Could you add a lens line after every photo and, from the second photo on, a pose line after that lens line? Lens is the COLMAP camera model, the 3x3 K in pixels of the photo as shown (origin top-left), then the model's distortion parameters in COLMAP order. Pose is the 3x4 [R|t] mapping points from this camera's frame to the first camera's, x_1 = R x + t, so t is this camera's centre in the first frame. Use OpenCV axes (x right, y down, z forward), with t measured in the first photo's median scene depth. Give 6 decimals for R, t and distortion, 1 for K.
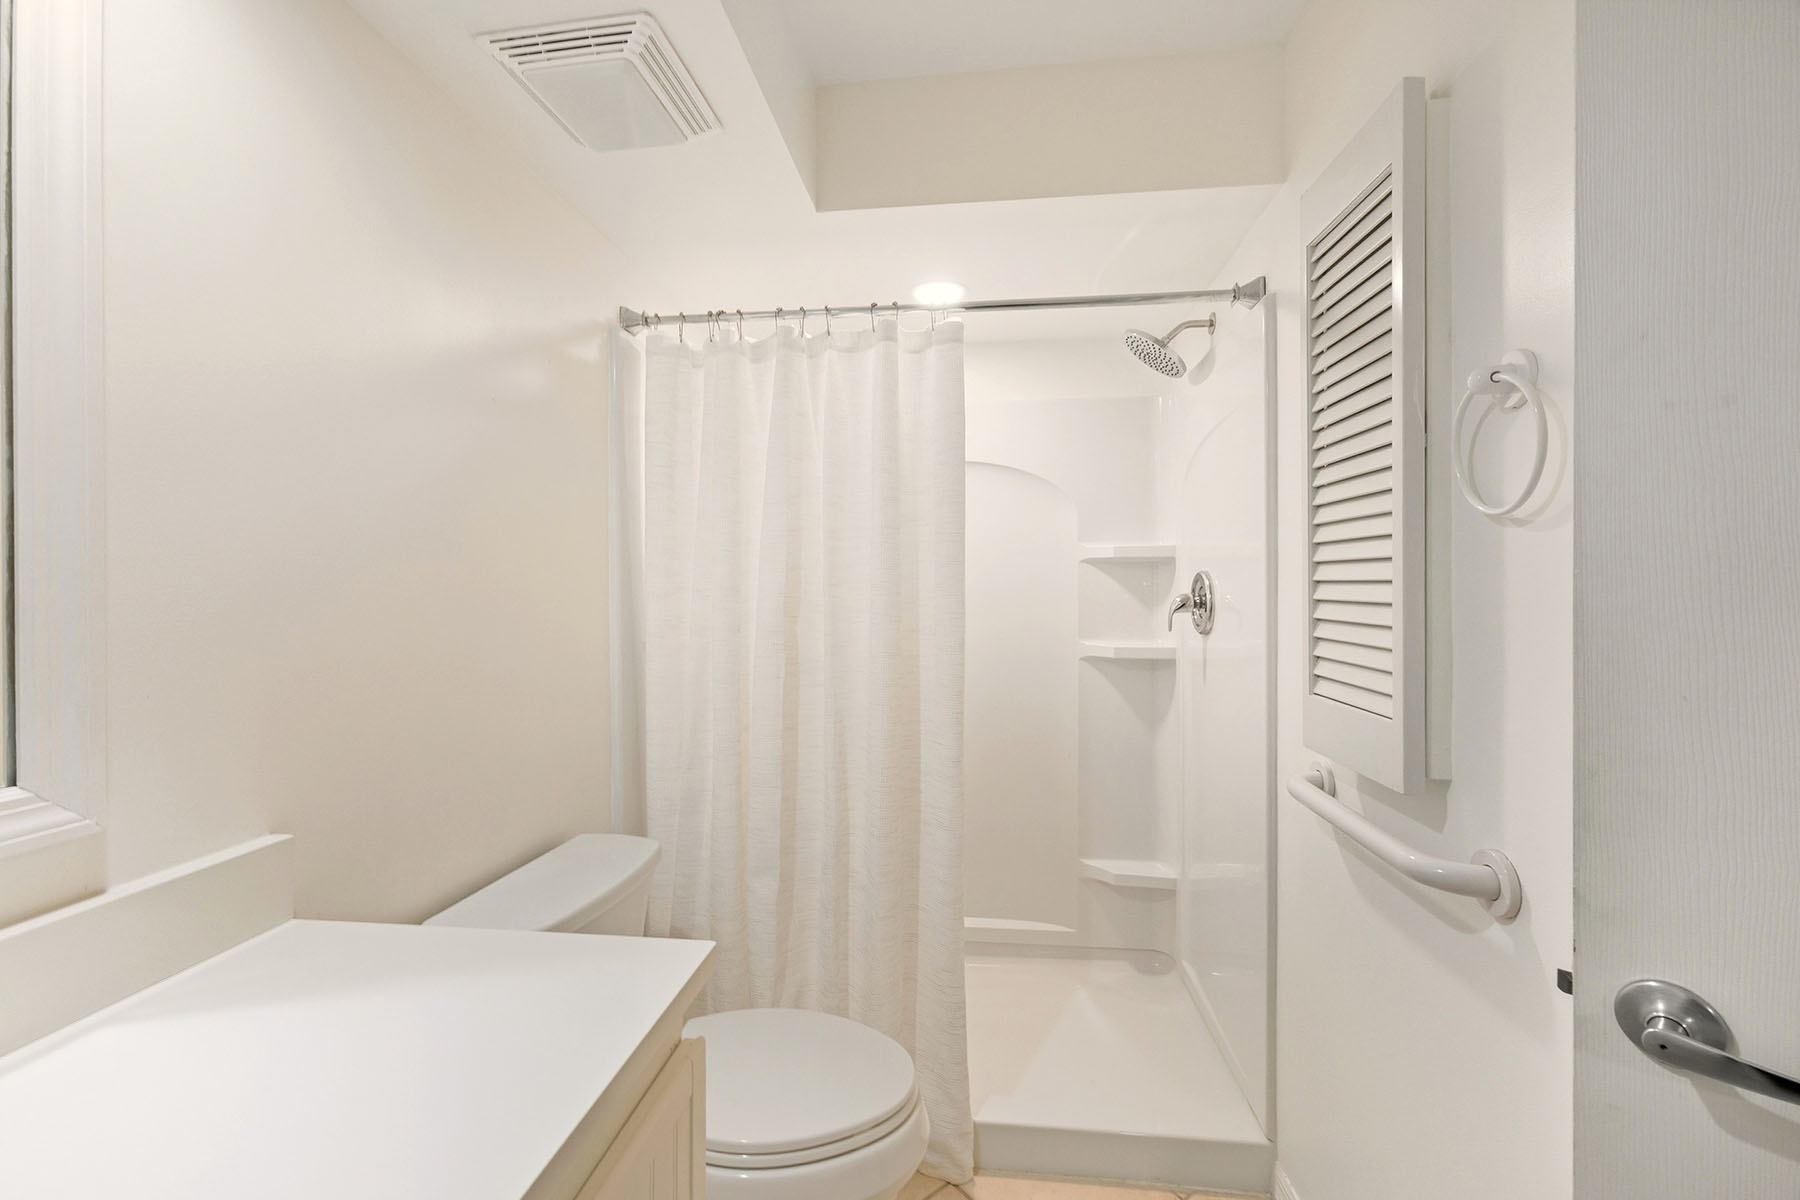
lens RADIAL K [[718.8, 0, 901.7], [0, 718.8, 591.5], [0, 0, 1]] dist [-0.011658, 0.000541]
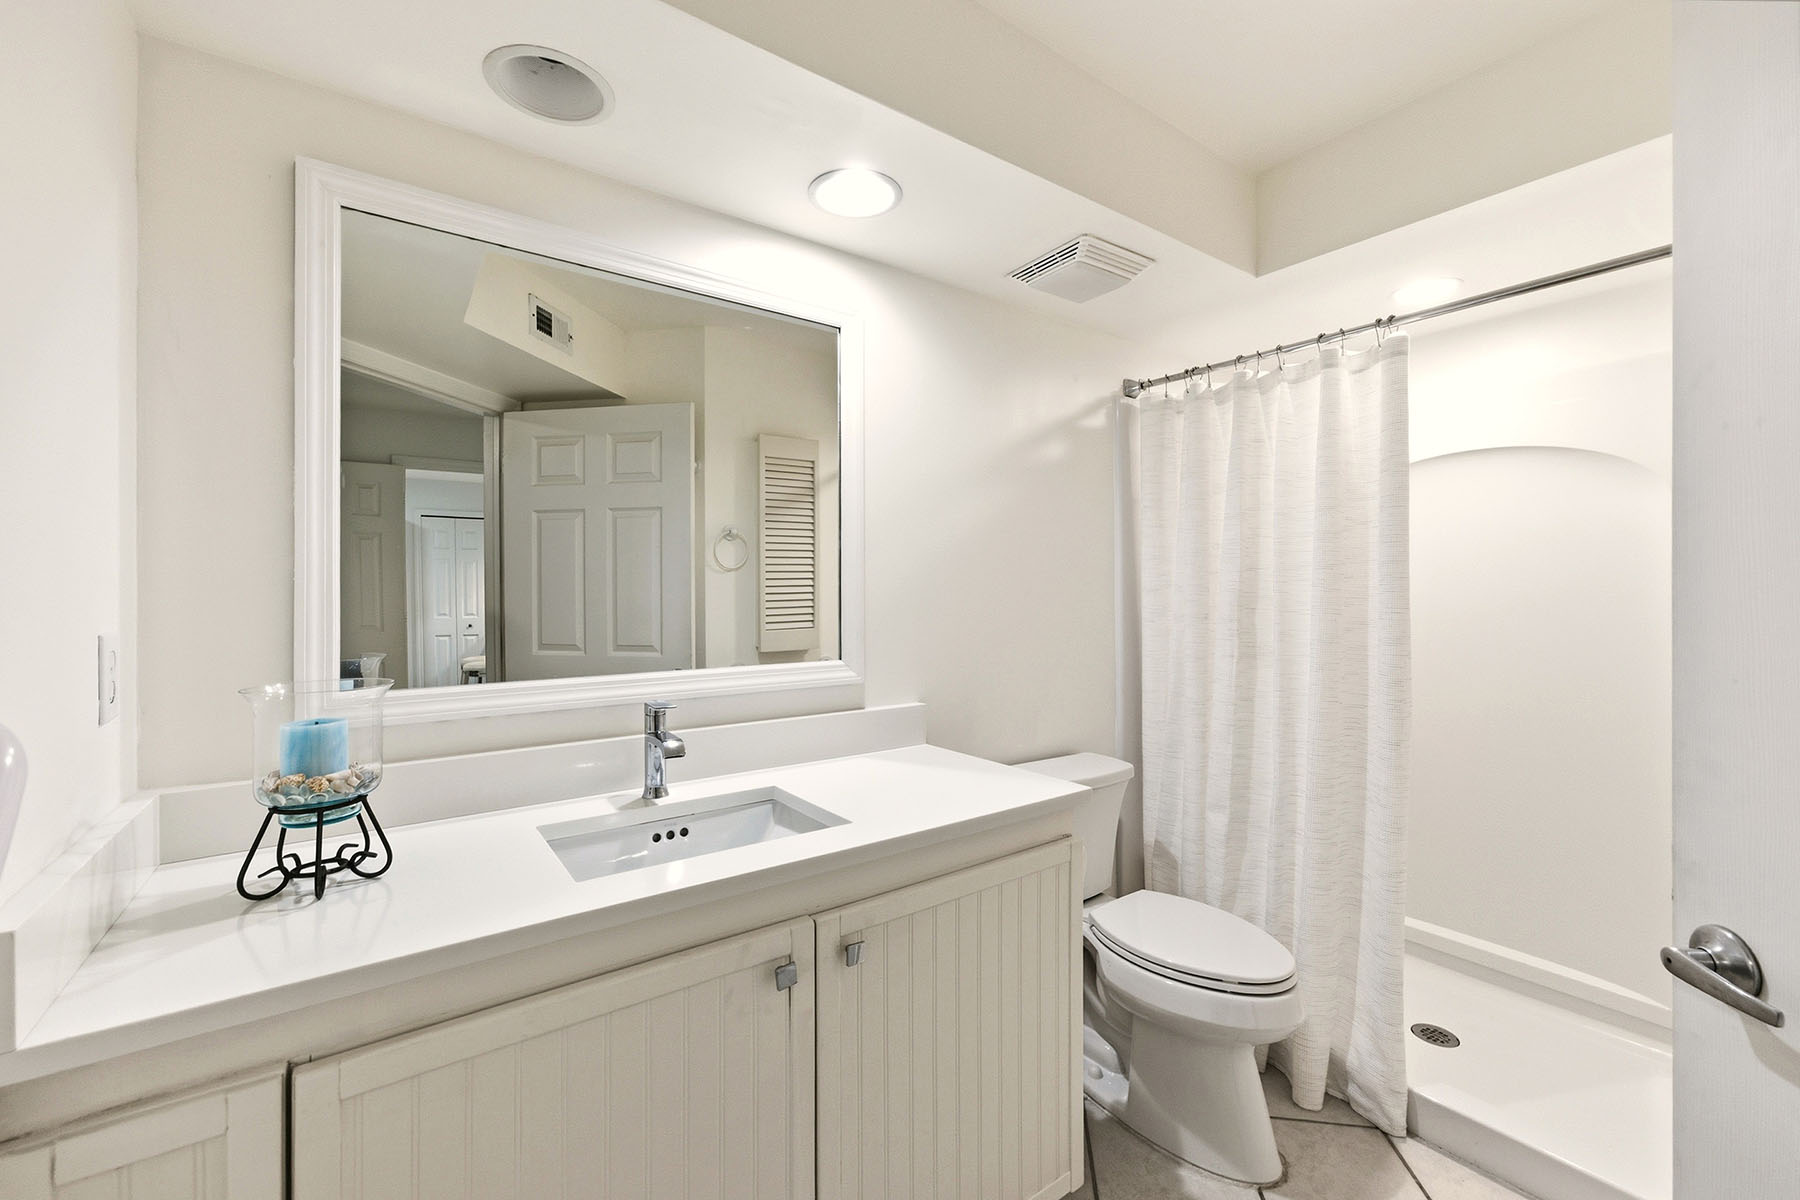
lens RADIAL K [[718.8, 0, 901.7], [0, 718.8, 591.5], [0, 0, 1]] dist [-0.011658, 0.000541]
pose [[0.679887, 0.008239, -0.733270, 0.345334], [-0.003191, 0.999961, 0.008277, -0.001425], [0.733310, -0.003288, 0.679887, -0.261724]]
